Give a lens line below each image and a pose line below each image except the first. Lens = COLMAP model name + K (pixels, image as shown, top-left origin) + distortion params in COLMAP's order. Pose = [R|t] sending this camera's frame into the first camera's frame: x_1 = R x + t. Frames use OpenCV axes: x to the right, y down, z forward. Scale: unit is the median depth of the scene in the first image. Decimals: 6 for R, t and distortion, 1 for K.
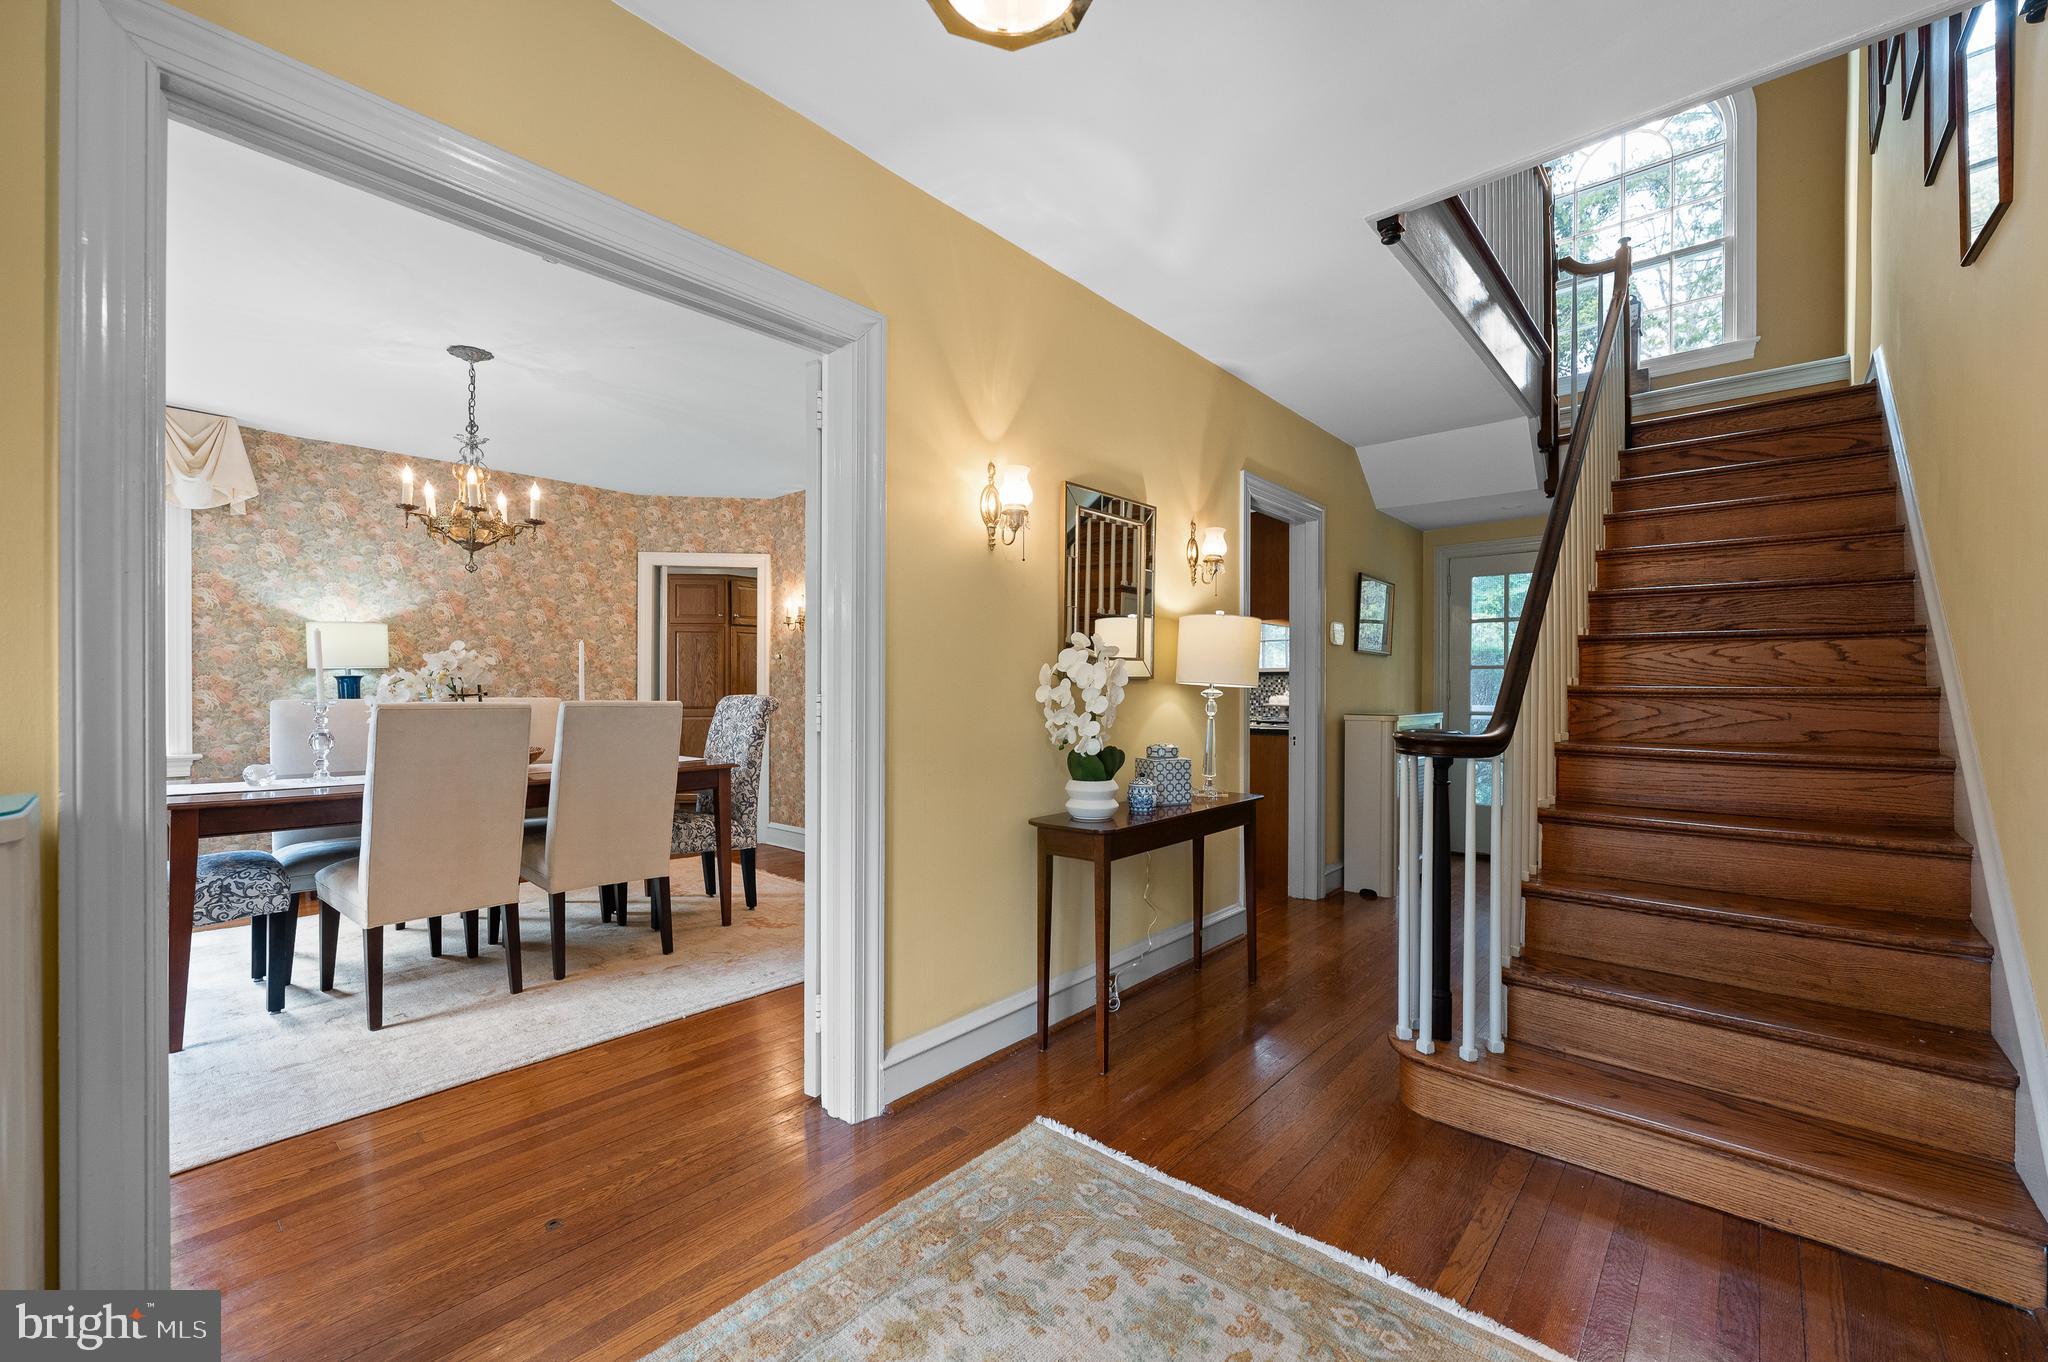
lens RADIAL K [[823.0, 0, 1028.6], [0, 823.0, 689.4], [0, 0, 1]] dist [-0.003643, 0.000007]
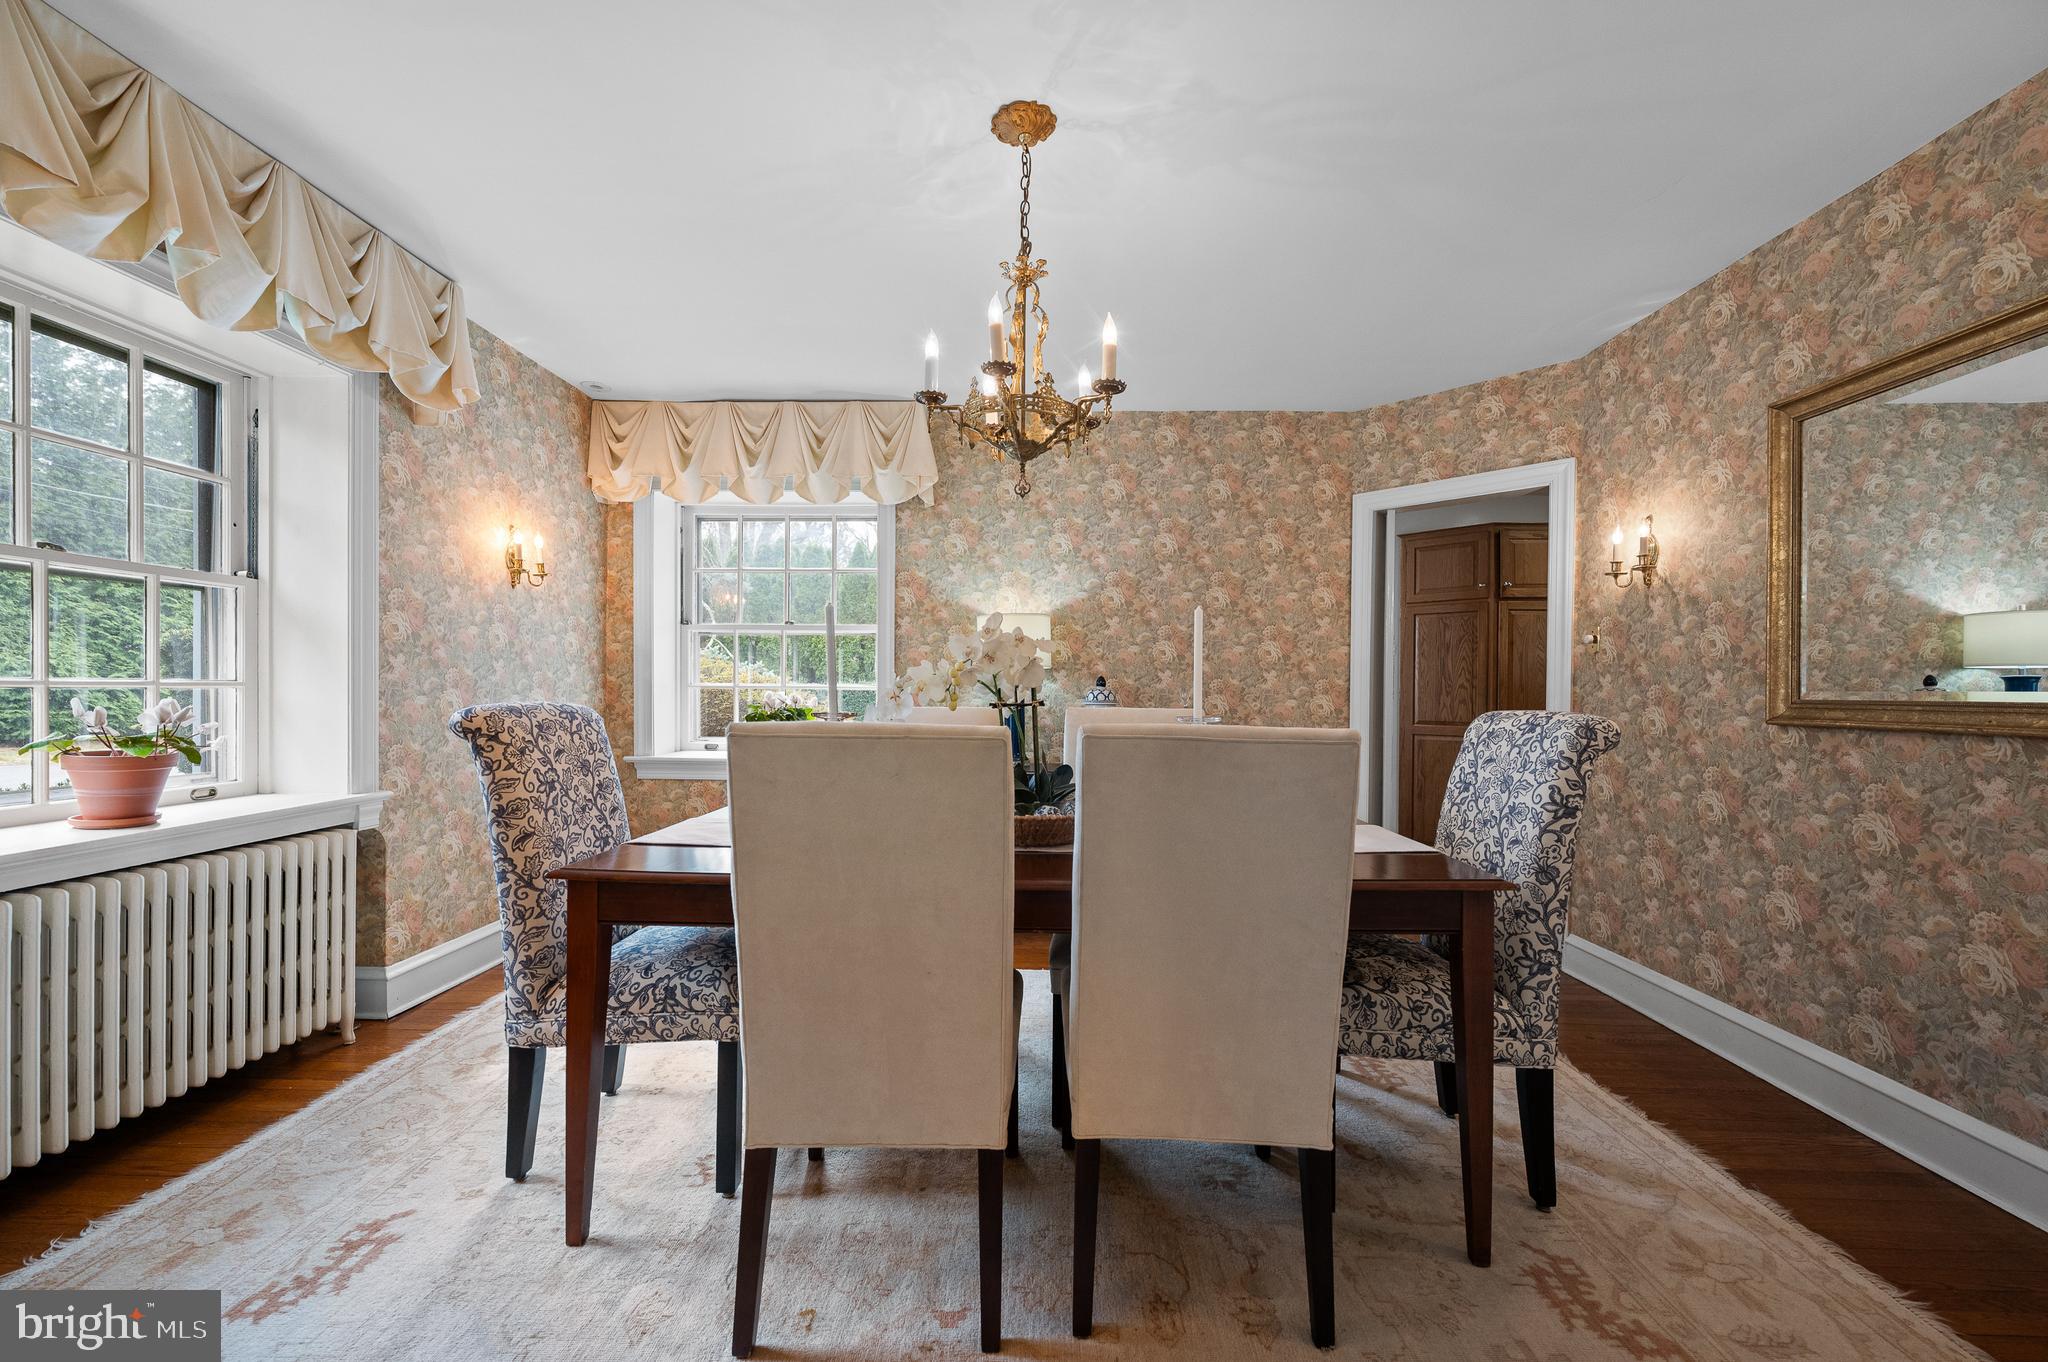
lens RADIAL K [[823.0, 0, 1031.9], [0, 823.0, 698.4], [0, 0, 1]] dist [-0.003643, 0.000007]
pose [[0.649798, 0.009938, -0.760042, -0.149083], [-0.007161, 0.999950, 0.006953, -0.001238], [0.760073, 0.000924, 0.649837, 0.413478]]
